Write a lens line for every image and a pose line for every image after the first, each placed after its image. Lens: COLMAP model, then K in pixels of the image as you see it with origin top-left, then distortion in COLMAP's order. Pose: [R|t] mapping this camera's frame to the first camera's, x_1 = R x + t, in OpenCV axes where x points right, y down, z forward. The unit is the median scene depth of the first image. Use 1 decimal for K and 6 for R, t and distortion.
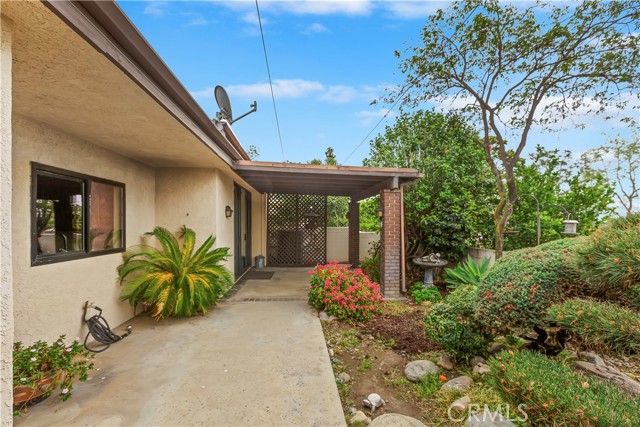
lens RADIAL K [[286.1, 0, 320.0], [0, 286.1, 213.5], [0, 0, 1]] dist [-0.000425, -0.000065]
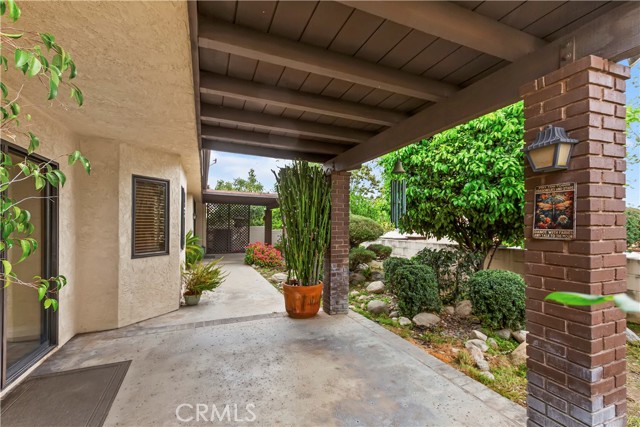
lens RADIAL K [[286.1, 0, 320.0], [0, 286.1, 213.5], [0, 0, 1]] dist [-0.000425, -0.000065]
pose [[0.956102, 0.010544, 0.292843, -0.061220], [-0.008983, 0.999937, -0.006675, -0.012105], [-0.292895, 0.003752, 0.956137, -0.508912]]
